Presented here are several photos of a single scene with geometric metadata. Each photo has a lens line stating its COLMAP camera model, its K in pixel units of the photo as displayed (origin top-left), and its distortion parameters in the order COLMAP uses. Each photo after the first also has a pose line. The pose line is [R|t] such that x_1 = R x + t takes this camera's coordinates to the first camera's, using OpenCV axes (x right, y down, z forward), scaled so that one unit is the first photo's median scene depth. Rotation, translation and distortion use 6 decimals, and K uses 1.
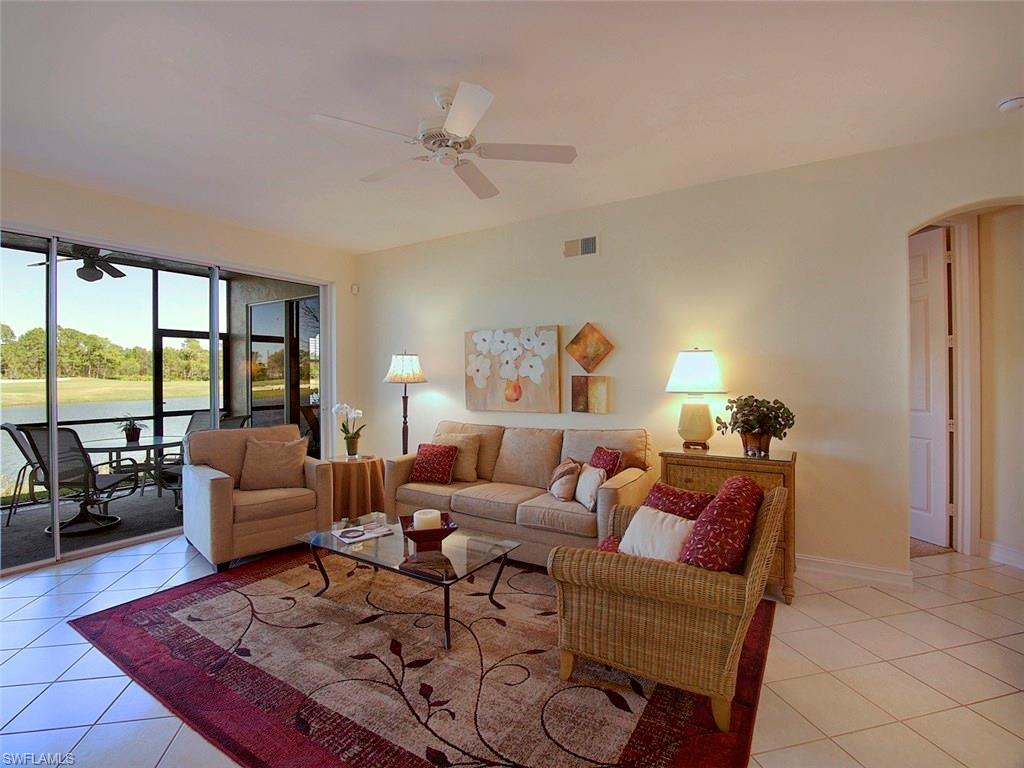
lens RADIAL K [[487.5, 0, 509.9], [0, 487.5, 378.2], [0, 0, 1]] dist [-0.017503, -0.004071]
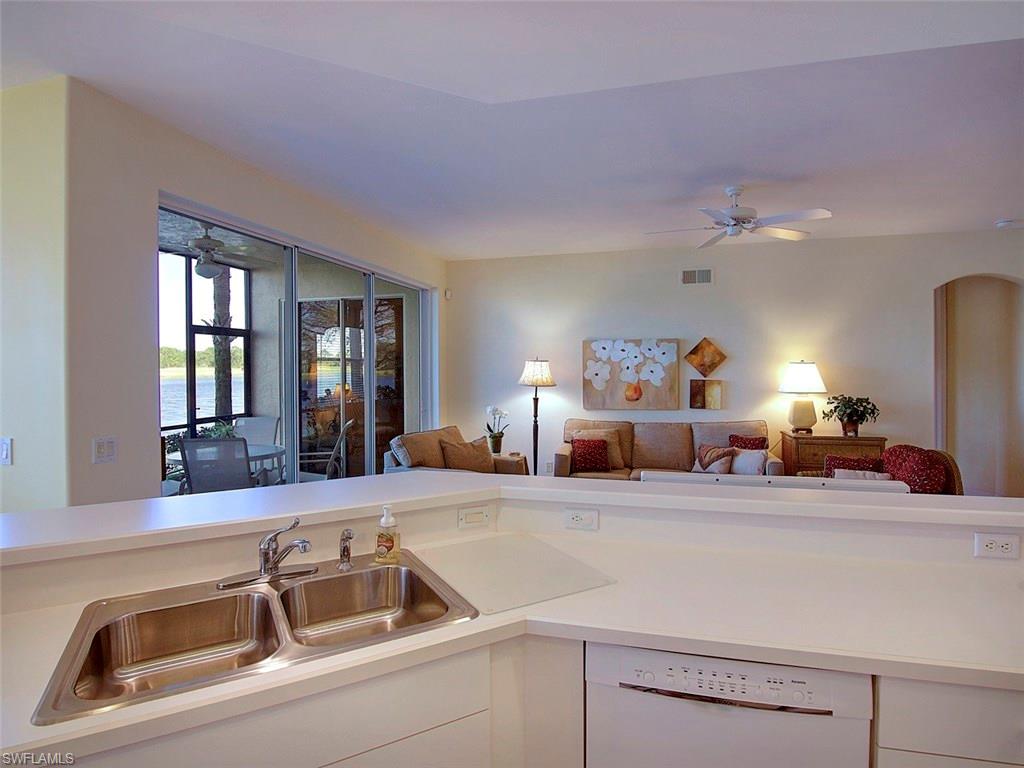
lens RADIAL K [[542.3, 0, 510.9], [0, 542.3, 366.9], [0, 0, 1]] dist [-0.018951, -0.000233]
pose [[0.954208, -0.000313, 0.299145, -0.716305], [0.001822, 0.999987, -0.004766, -0.031111], [-0.299139, 0.005093, 0.954196, -0.183501]]
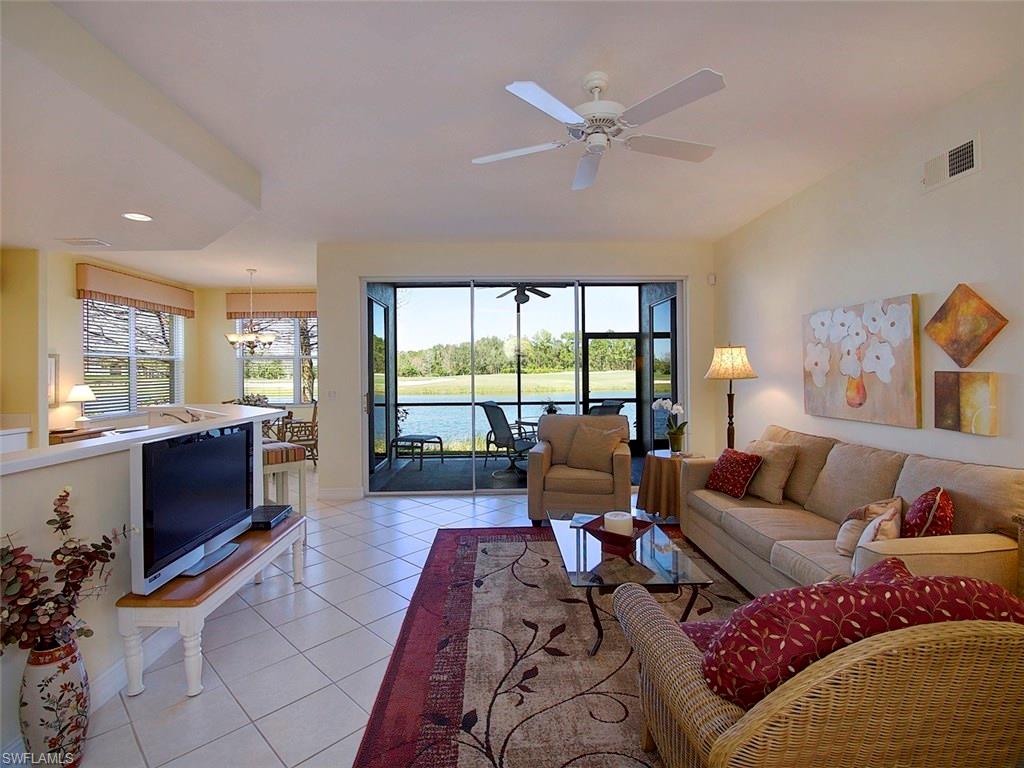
lens RADIAL K [[487.5, 0, 509.9], [0, 487.5, 378.2], [0, 0, 1]] dist [-0.017503, -0.004071]
pose [[0.562091, 0.012514, -0.826981, 0.328298], [0.000684, 0.999878, 0.015595, -0.006061], [0.827075, -0.009332, 0.562014, 0.186935]]
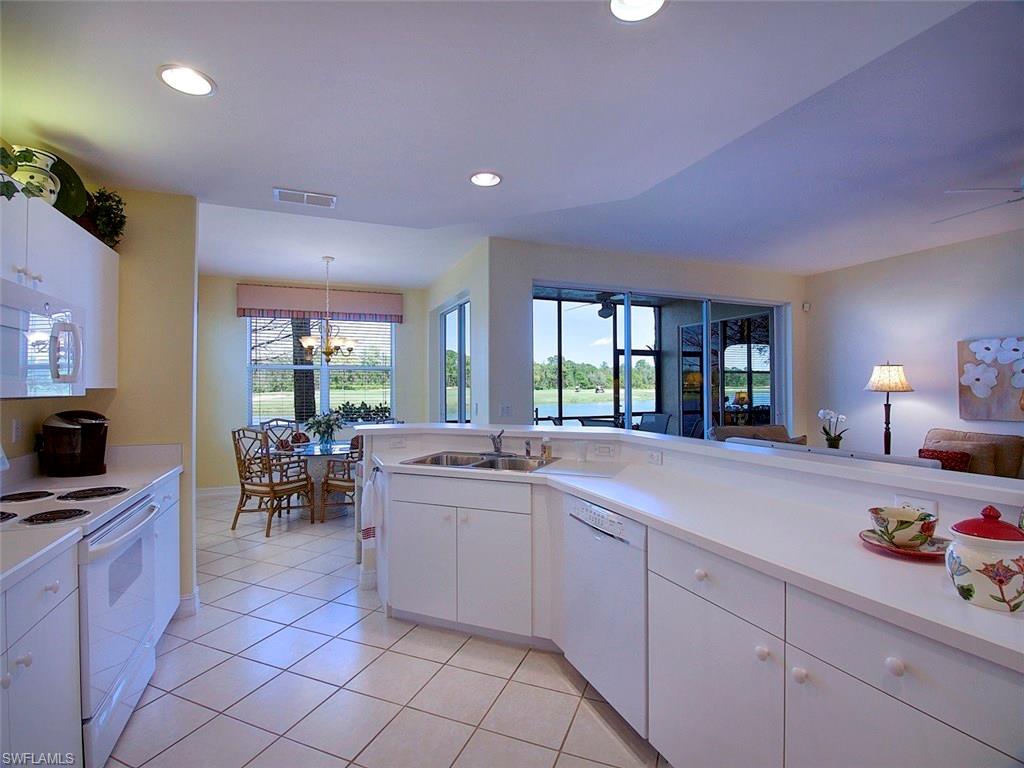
lens RADIAL K [[487.5, 0, 509.9], [0, 487.5, 378.2], [0, 0, 1]] dist [-0.017503, -0.004071]
pose [[0.820353, -0.007926, -0.571803, -0.325313], [-0.003709, 0.999809, -0.019181, 0.004087], [0.571846, 0.017856, 0.820167, -0.387815]]
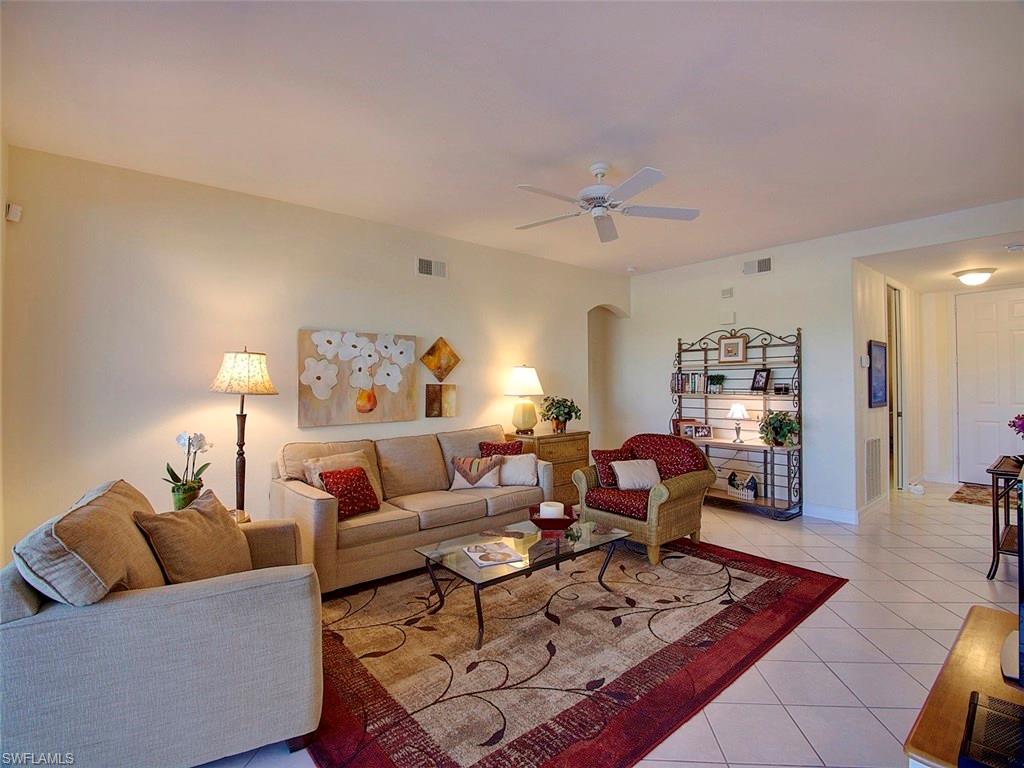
lens RADIAL K [[487.5, 0, 509.9], [0, 487.5, 378.2], [0, 0, 1]] dist [-0.017503, -0.004071]
pose [[0.302809, 0.013990, 0.952949, -0.838324], [0.008506, 0.999813, -0.017381, 0.001902], [-0.953013, 0.013369, 0.302634, 0.490440]]
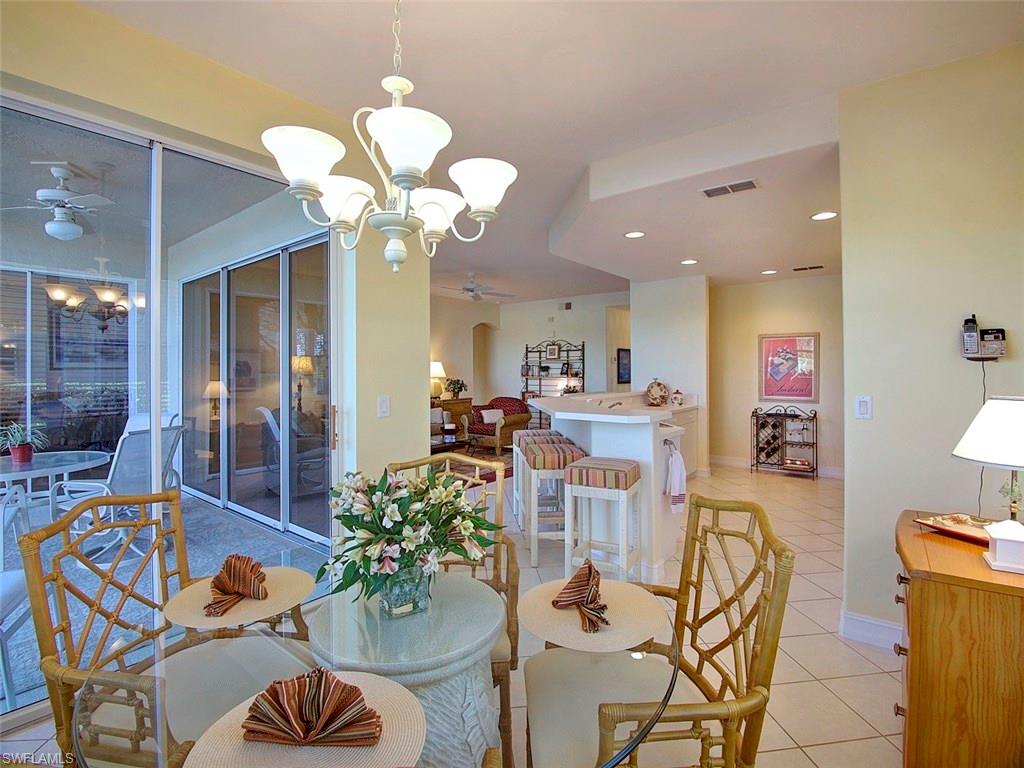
lens RADIAL K [[487.5, 0, 509.9], [0, 487.5, 378.2], [0, 0, 1]] dist [-0.017503, -0.004071]
pose [[0.109343, -0.009472, 0.993959, -1.750604], [0.007583, 0.999933, 0.008694, 0.011355], [-0.993975, 0.006587, 0.109408, 0.266097]]
